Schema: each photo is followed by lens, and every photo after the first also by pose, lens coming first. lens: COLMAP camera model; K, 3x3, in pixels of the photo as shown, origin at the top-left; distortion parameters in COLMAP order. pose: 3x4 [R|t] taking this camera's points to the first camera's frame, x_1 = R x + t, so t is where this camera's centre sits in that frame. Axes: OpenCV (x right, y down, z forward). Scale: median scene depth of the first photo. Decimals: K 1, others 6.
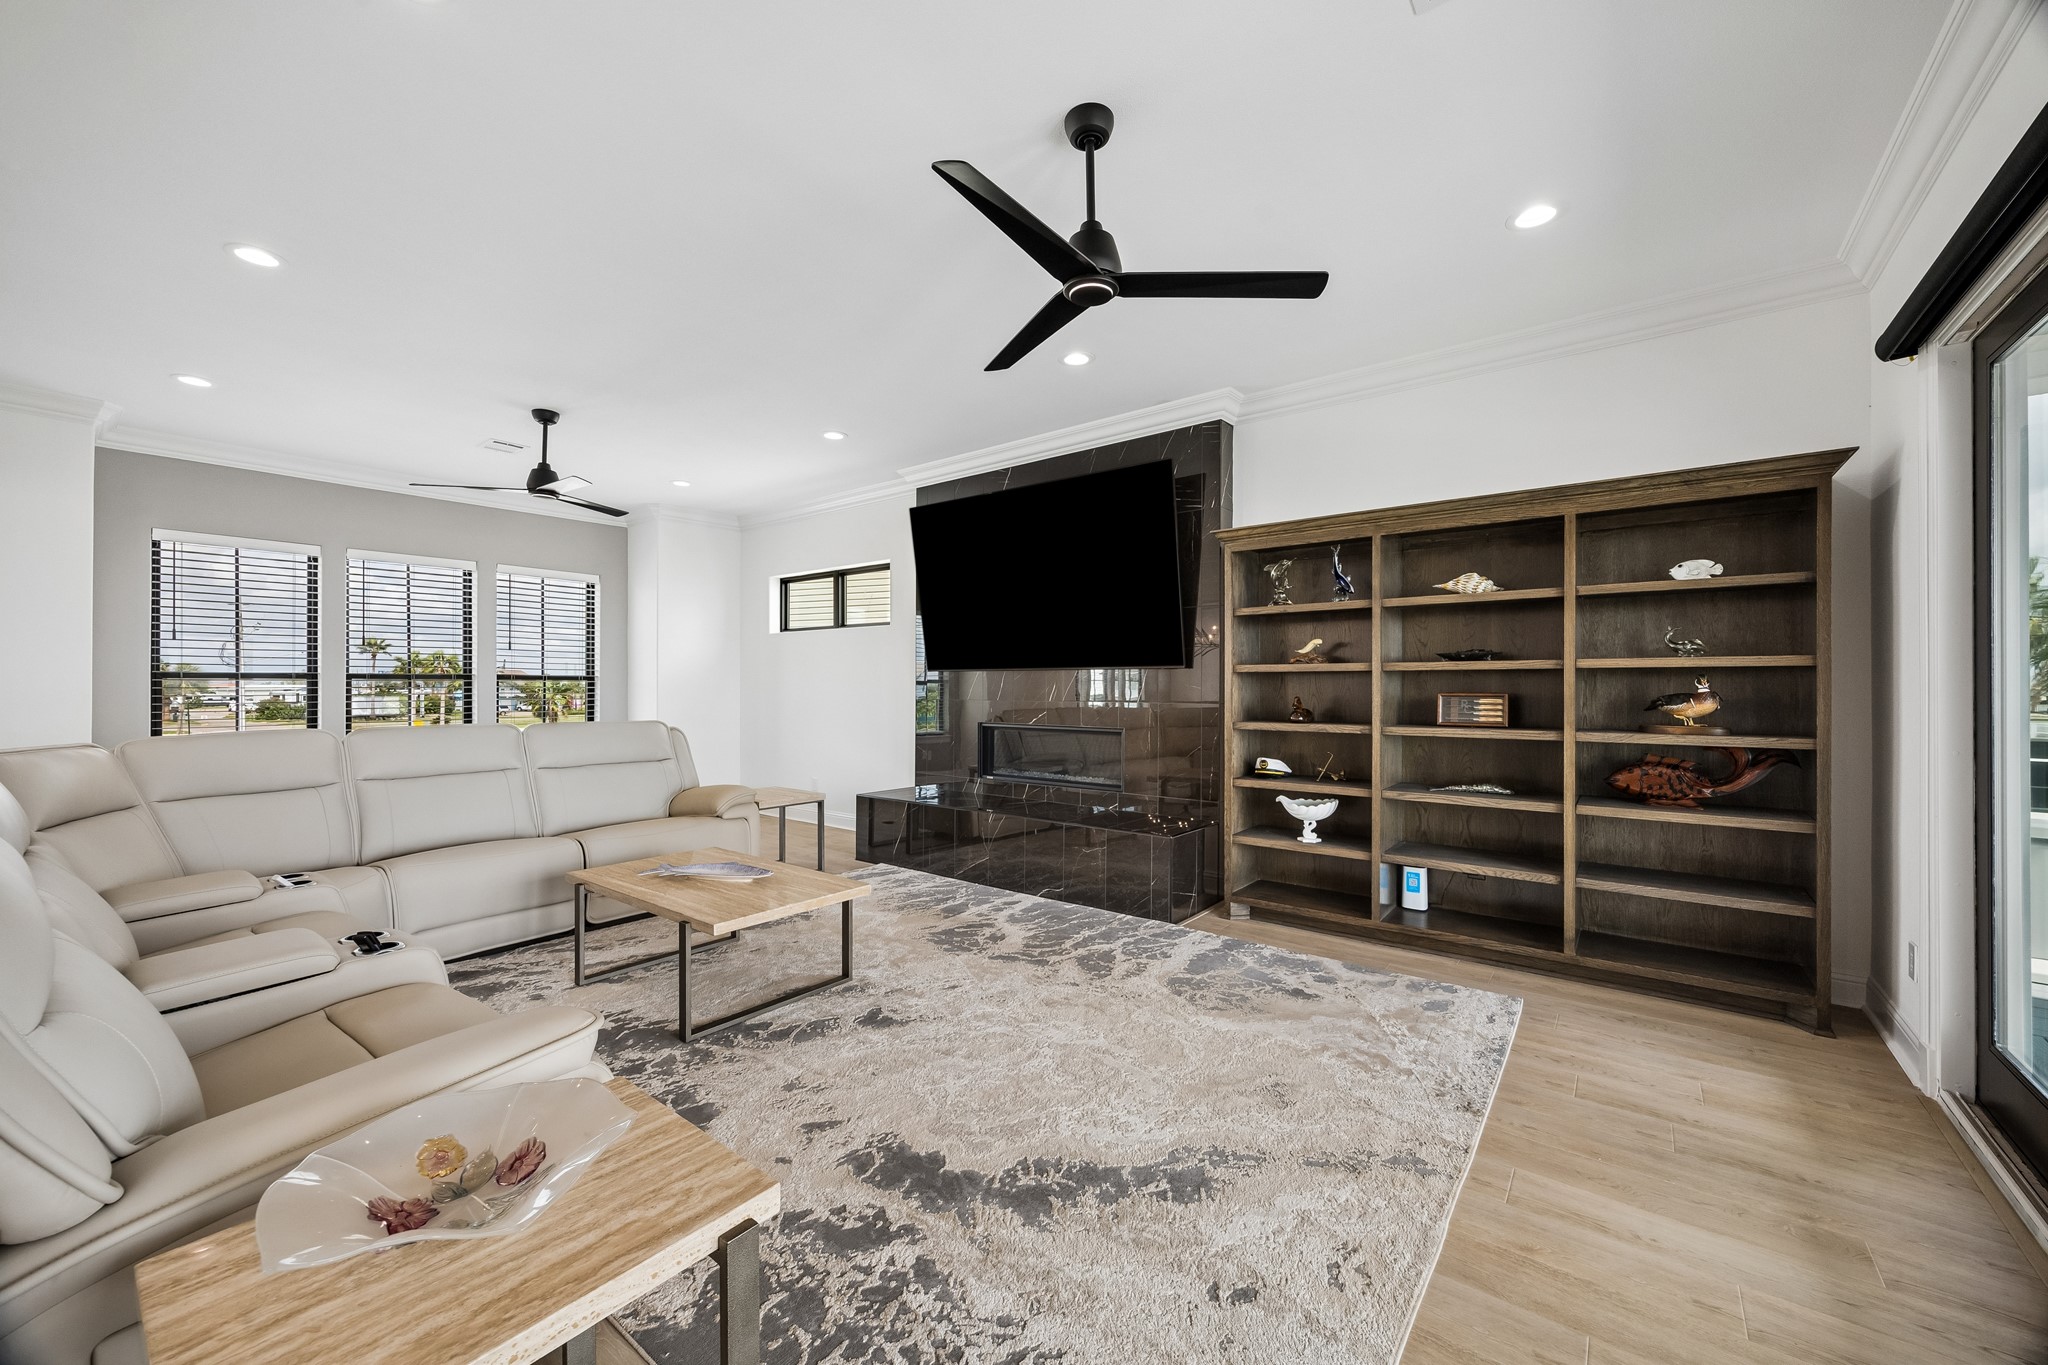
lens RADIAL K [[784.6, 0, 1034.3], [0, 784.6, 683.7], [0, 0, 1]] dist [-0.005390, 0.000746]
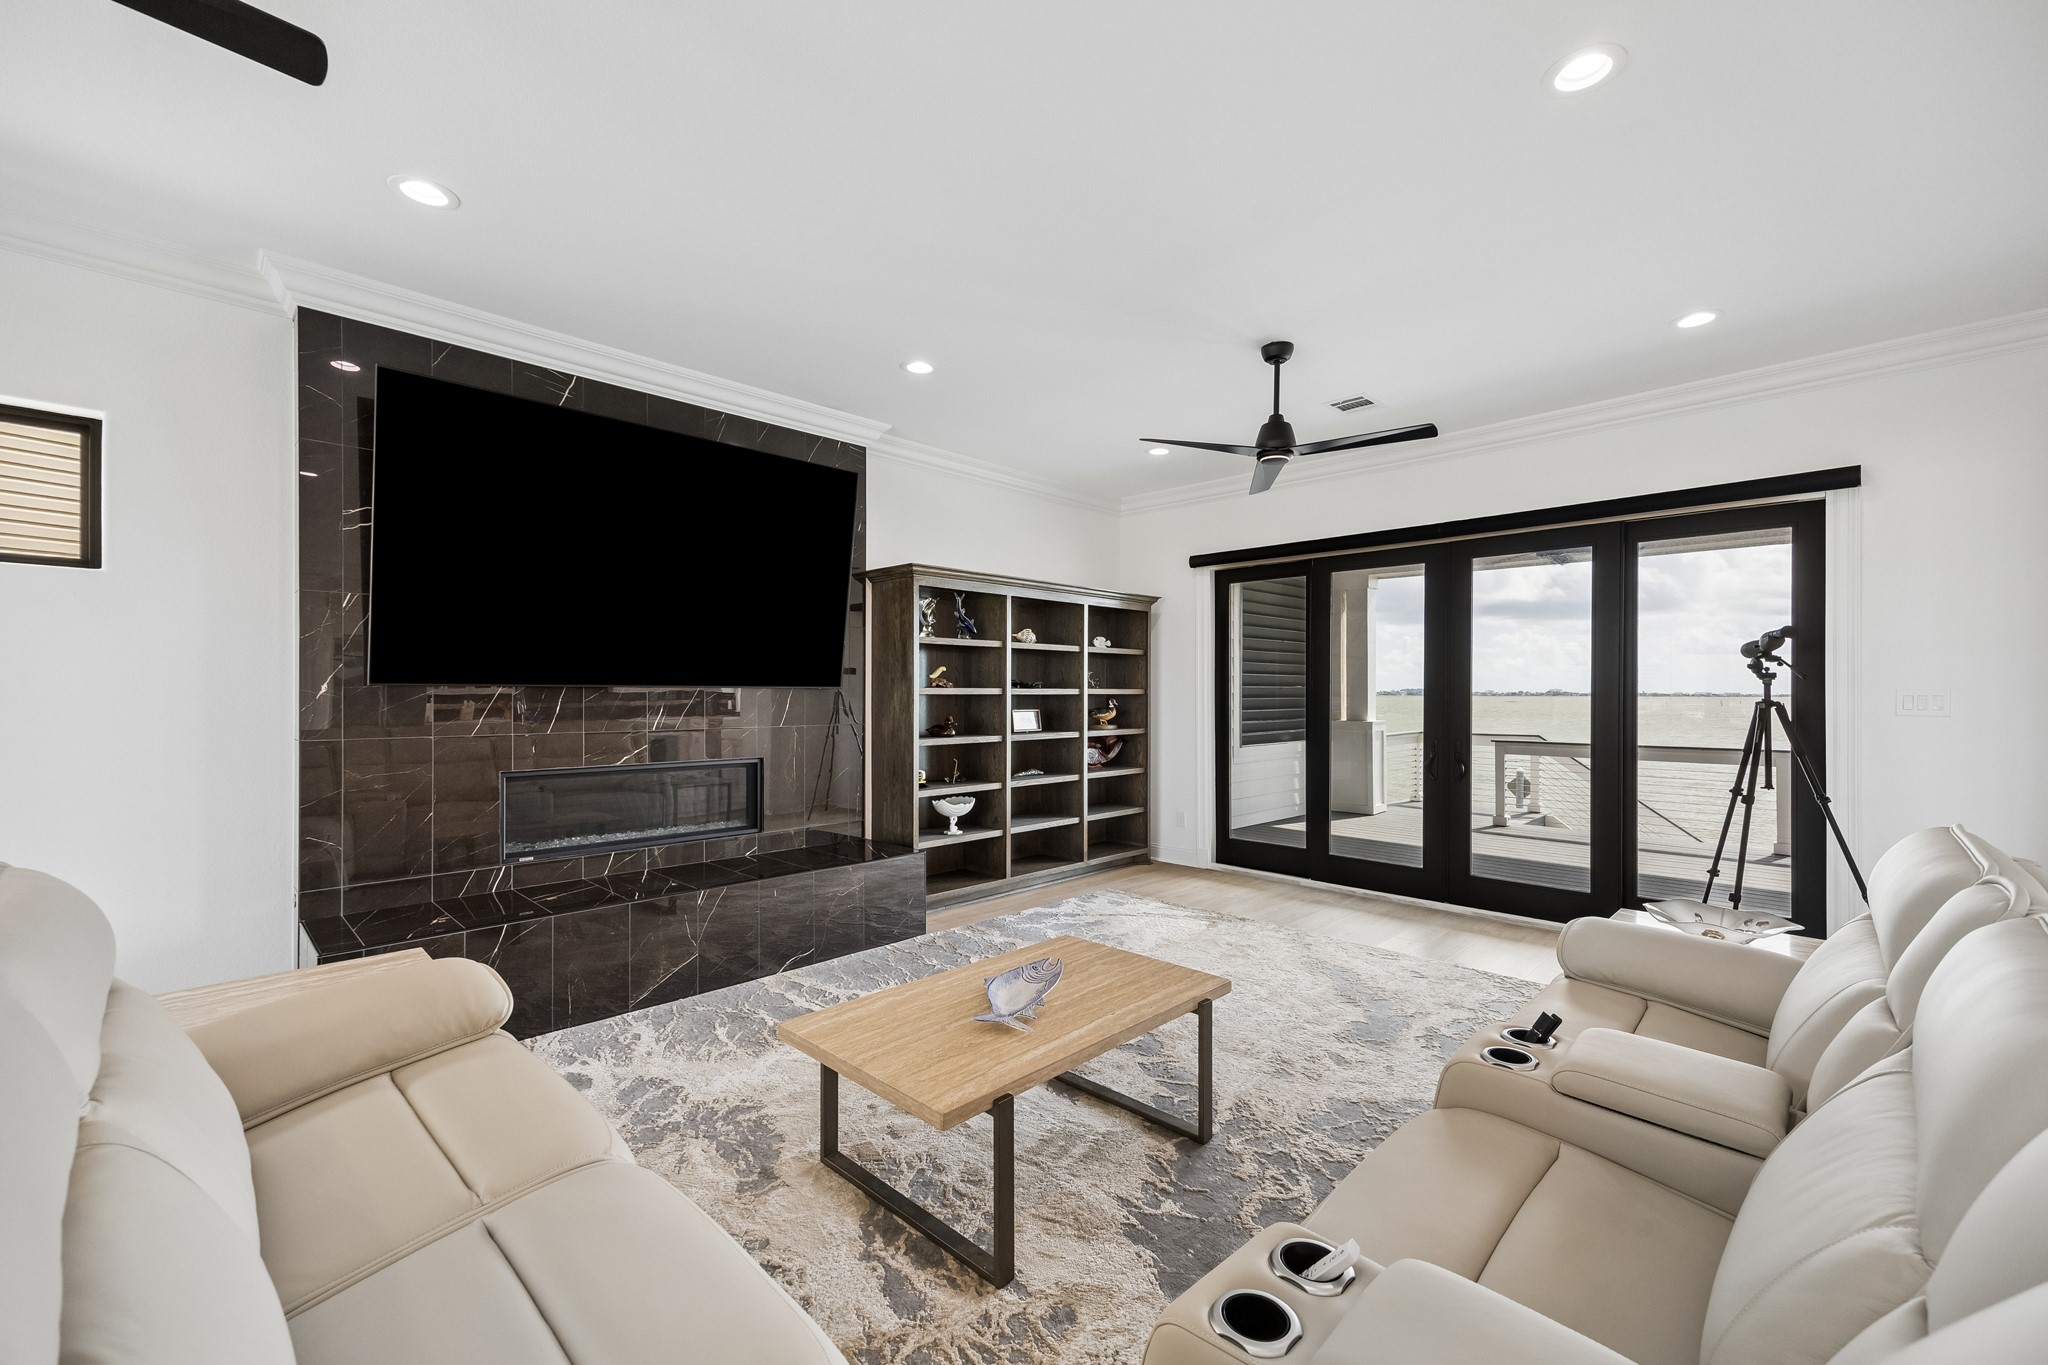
lens RADIAL K [[834.3, 0, 1035.1], [0, 834.3, 691.2], [0, 0, 1]] dist [0.003645, -0.000512]
pose [[0.114385, -0.000730, 0.993436, -0.932421], [-0.004845, 0.999987, 0.001293, -0.022795], [-0.993425, -0.004961, 0.114380, 0.736894]]
